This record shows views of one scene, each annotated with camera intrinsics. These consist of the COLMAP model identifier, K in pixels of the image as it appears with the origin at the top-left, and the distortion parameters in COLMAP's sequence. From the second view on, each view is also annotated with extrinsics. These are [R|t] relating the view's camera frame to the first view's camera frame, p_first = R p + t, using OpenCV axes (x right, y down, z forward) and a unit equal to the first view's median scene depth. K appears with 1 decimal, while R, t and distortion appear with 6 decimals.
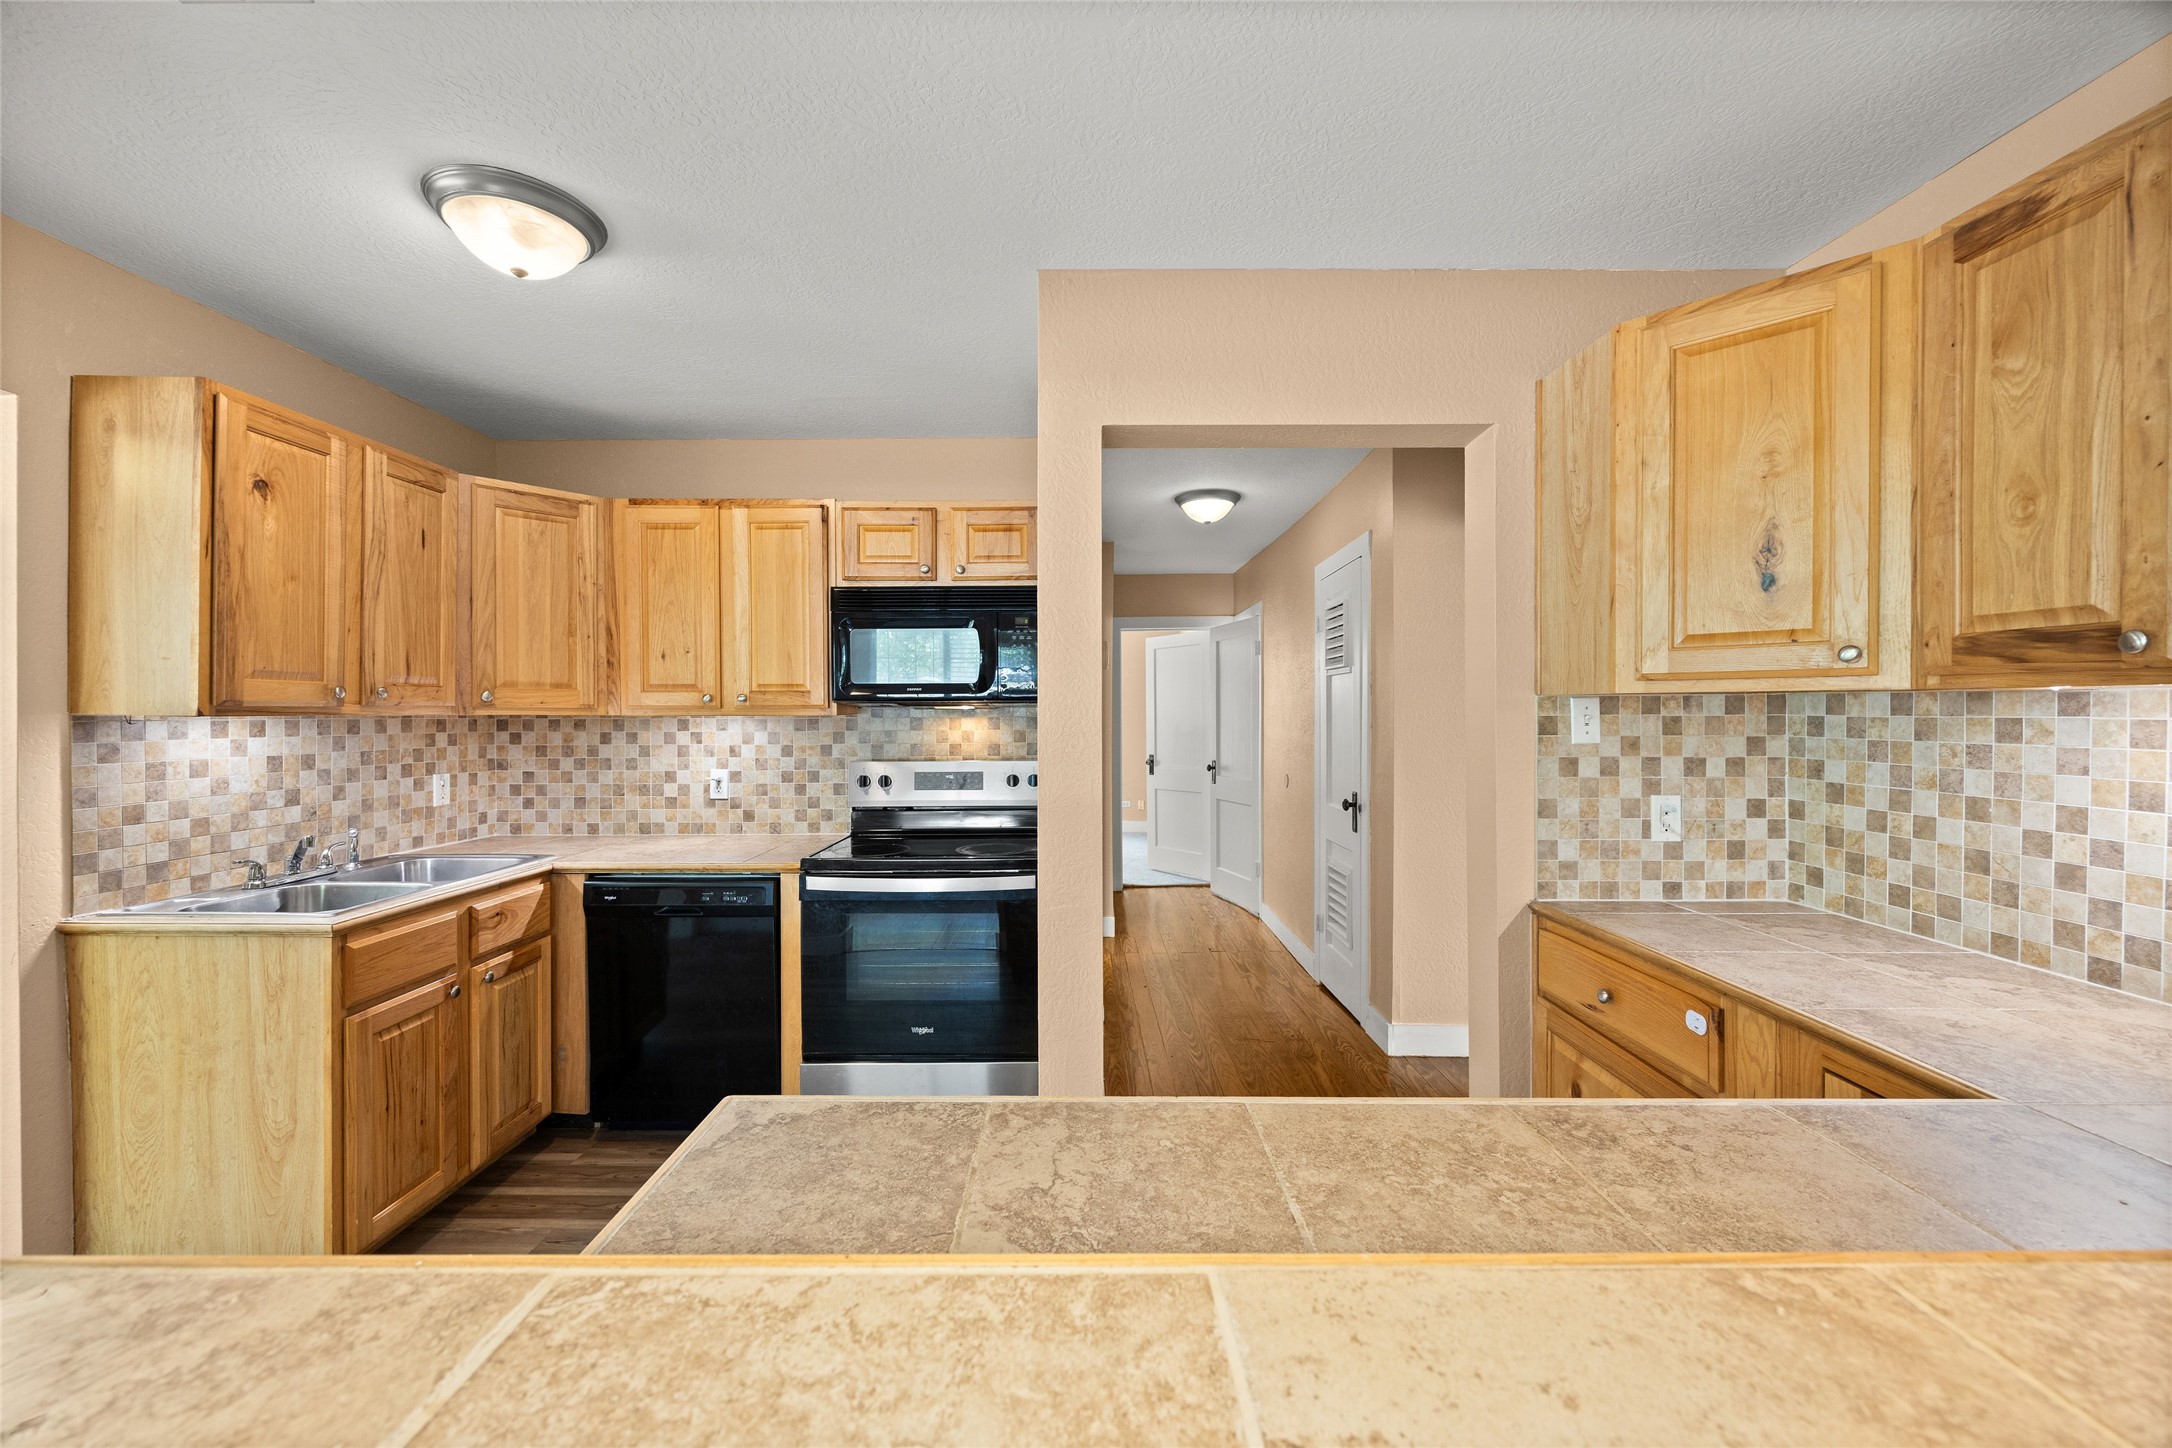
lens RADIAL K [[837.8, 0, 1085.7], [0, 837.8, 723.1], [0, 0, 1]] dist [-0.006625, 0.000111]
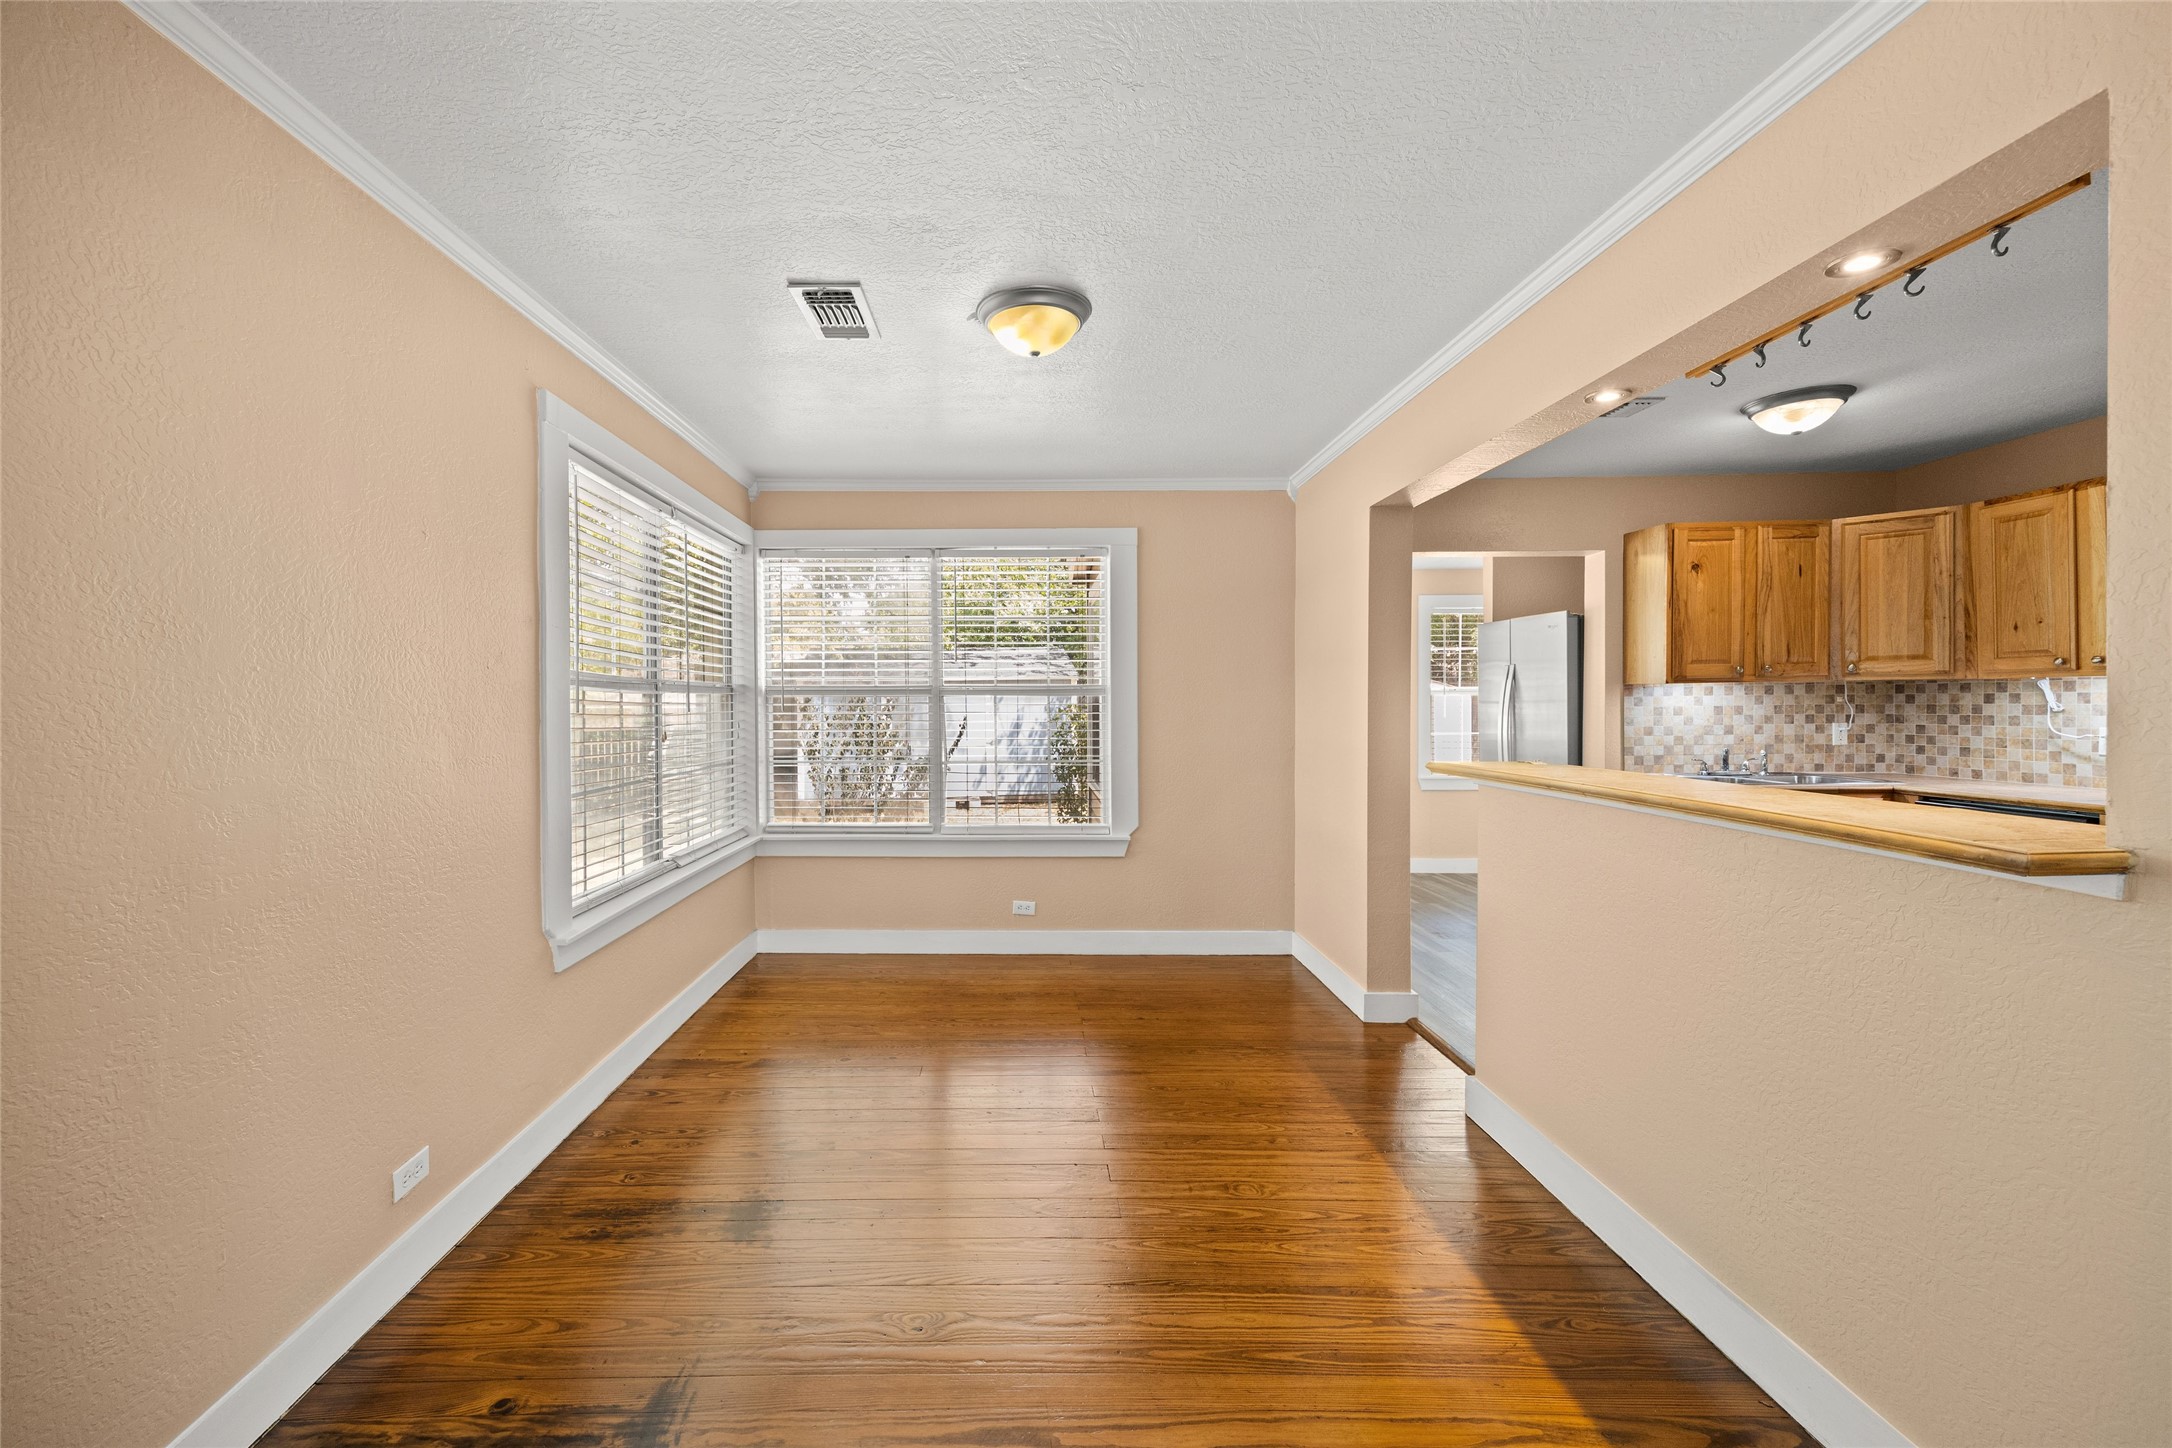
lens RADIAL K [[837.8, 0, 1013.4], [0, 837.8, 710.9], [0, 0, 1]] dist [-0.006625, 0.000111]
pose [[-0.027098, 0.010287, -0.999580, 0.838652], [0.001844, 0.999946, 0.010240, 0.027659], [0.999631, -0.001566, -0.027116, -0.459289]]
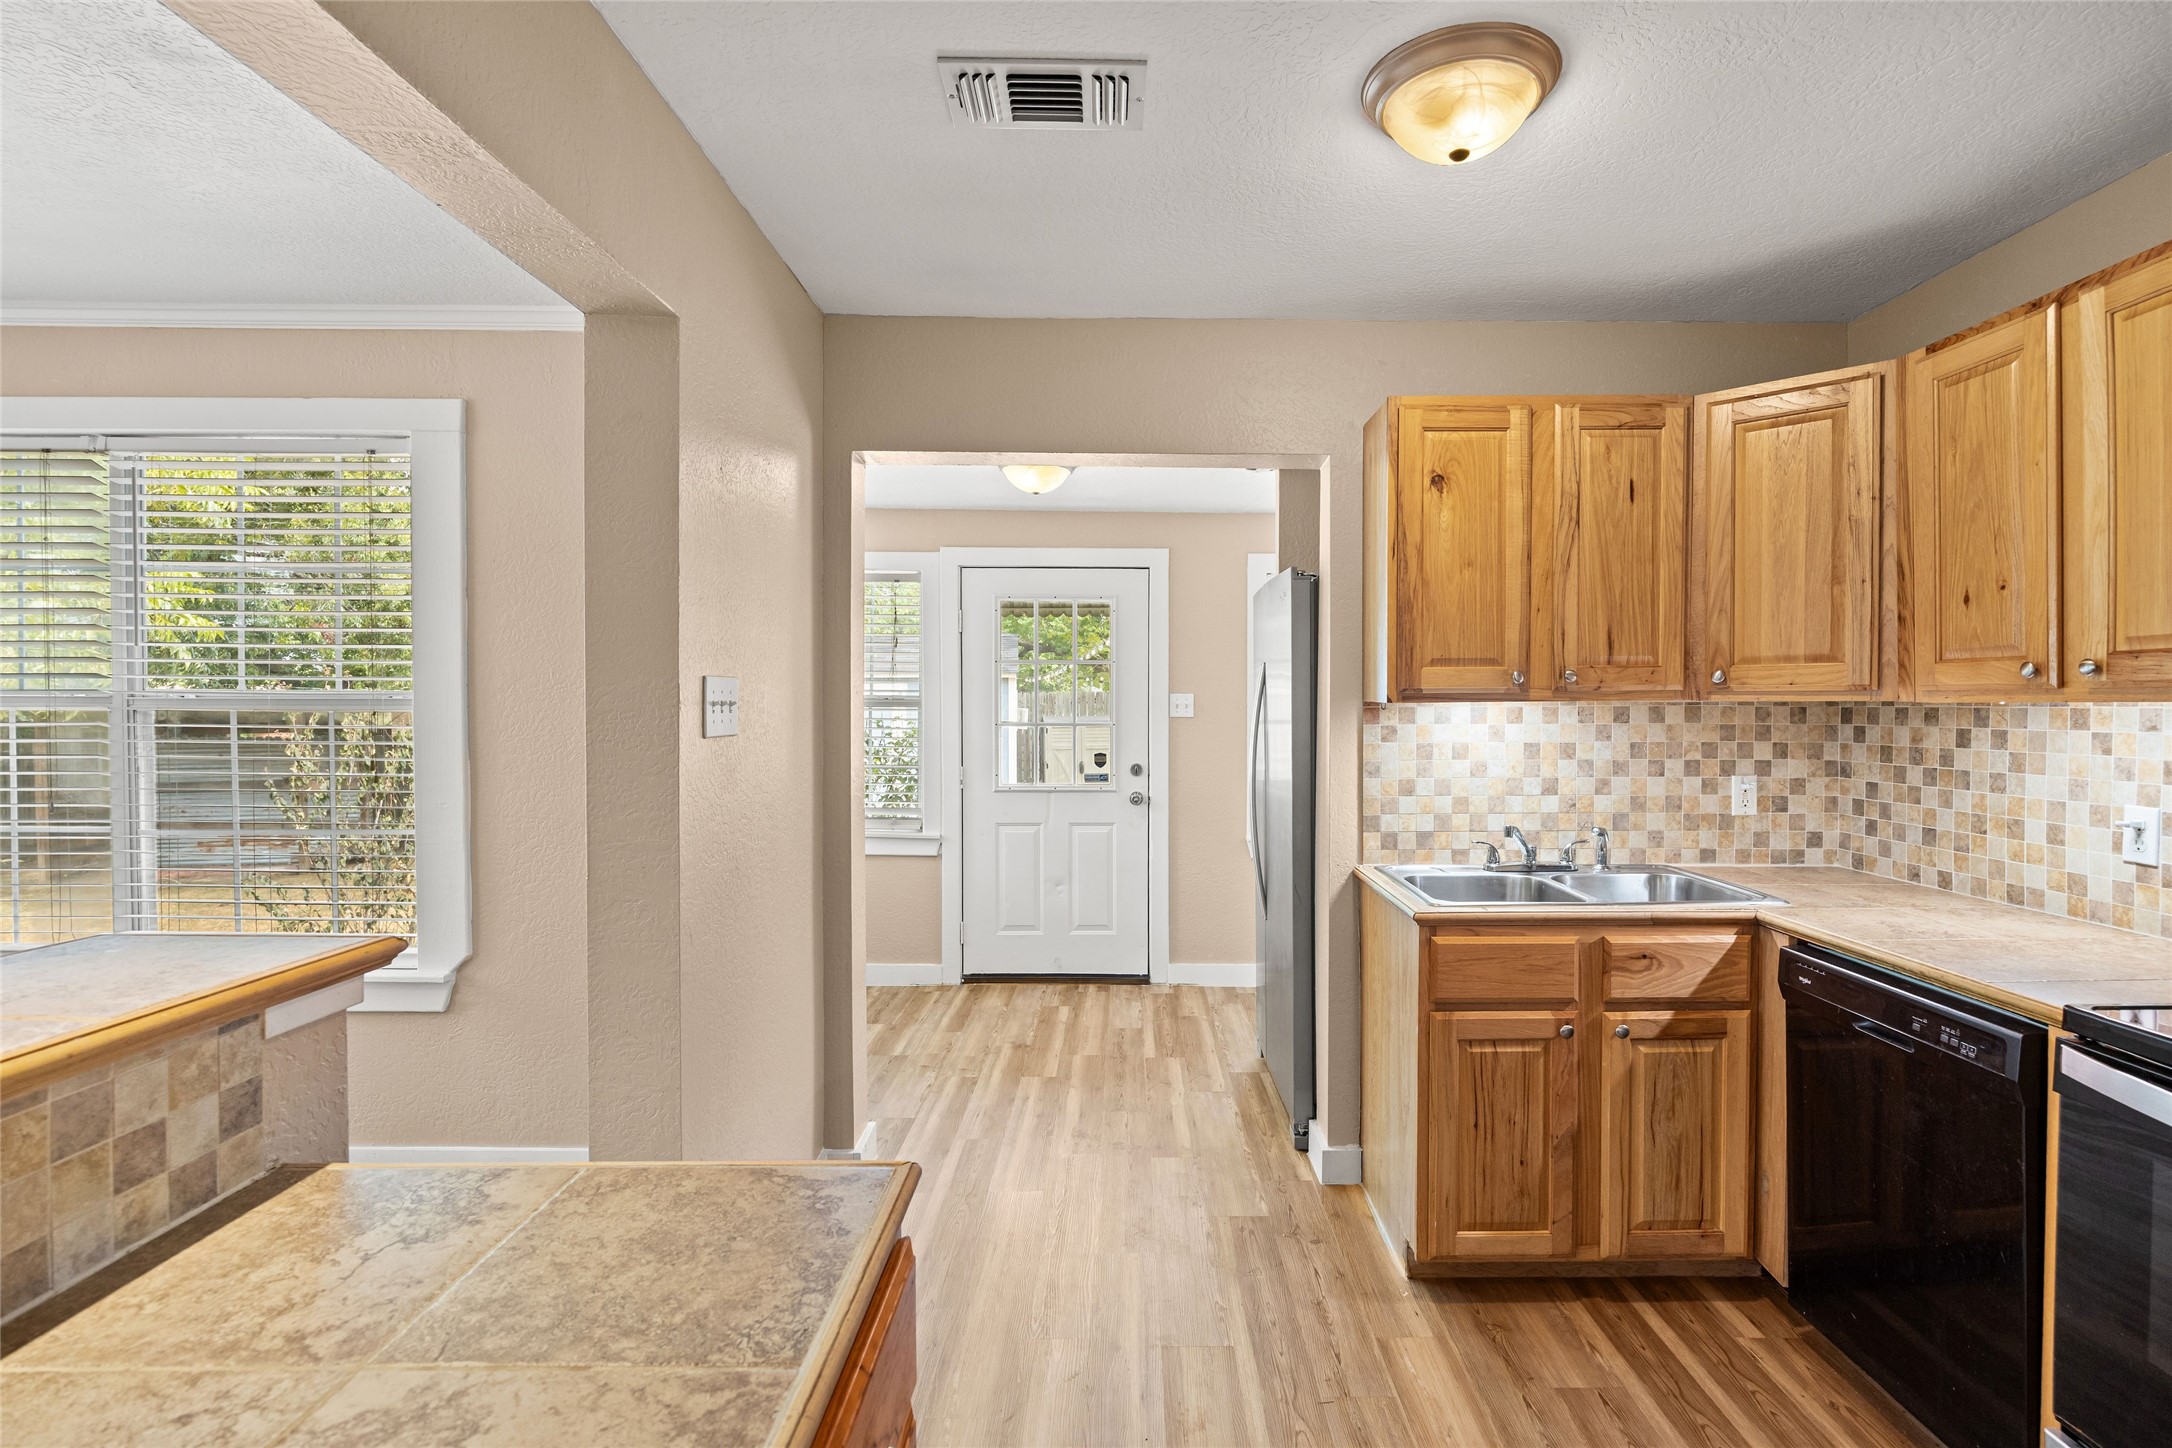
lens RADIAL K [[1026.8, 0, 1127.1], [0, 1026.8, 725.1], [0, 0, 1]] dist [-0.015662, 0.001587]
pose [[0.007744, 0.021370, -0.999742, 0.232837], [-0.008658, 0.999736, 0.021303, -0.003380], [0.999933, 0.008490, 0.007927, 0.486727]]
